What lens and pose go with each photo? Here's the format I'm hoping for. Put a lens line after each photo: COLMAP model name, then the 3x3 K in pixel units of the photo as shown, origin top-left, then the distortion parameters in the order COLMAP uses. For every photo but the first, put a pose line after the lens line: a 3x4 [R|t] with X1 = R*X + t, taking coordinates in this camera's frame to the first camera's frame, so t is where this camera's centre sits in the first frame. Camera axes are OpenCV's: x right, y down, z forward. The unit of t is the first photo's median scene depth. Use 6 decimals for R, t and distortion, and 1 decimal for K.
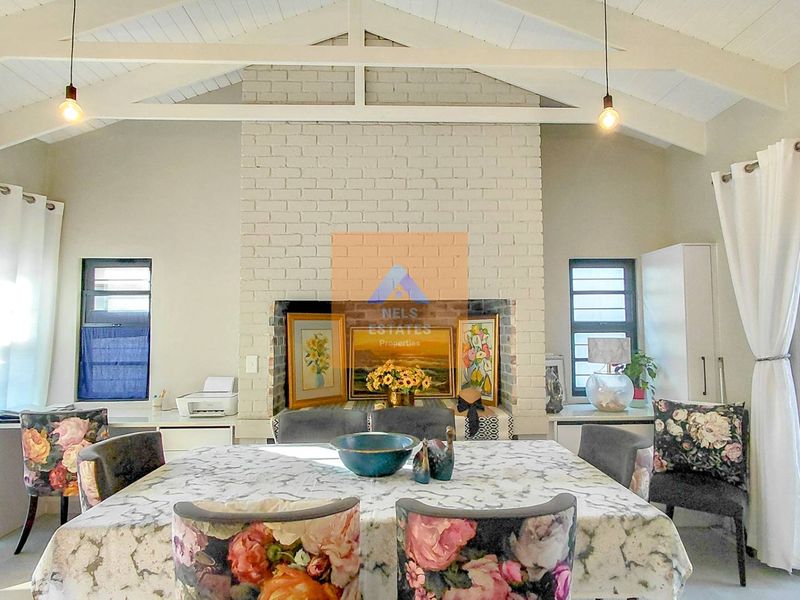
lens RADIAL K [[500.1, 0, 395.3], [0, 500.1, 314.4], [0, 0, 1]] dist [0.002124, 0.002445]
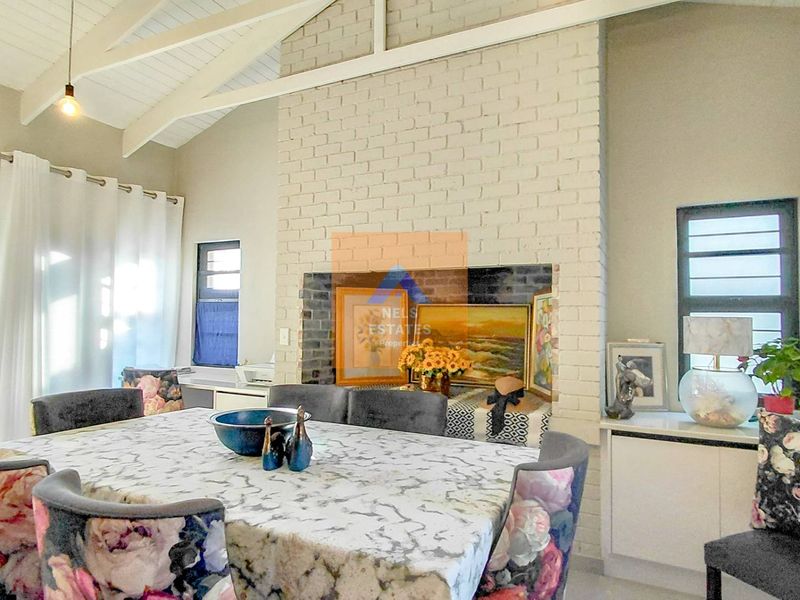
lens RADIAL K [[500.1, 0, 395.3], [0, 500.1, 314.4], [0, 0, 1]] dist [0.002124, 0.002445]
pose [[0.881926, 0.013153, -0.471204, 0.379693], [-0.005450, 0.999828, 0.017708, 0.035072], [0.471356, -0.013049, 0.881846, 0.213425]]
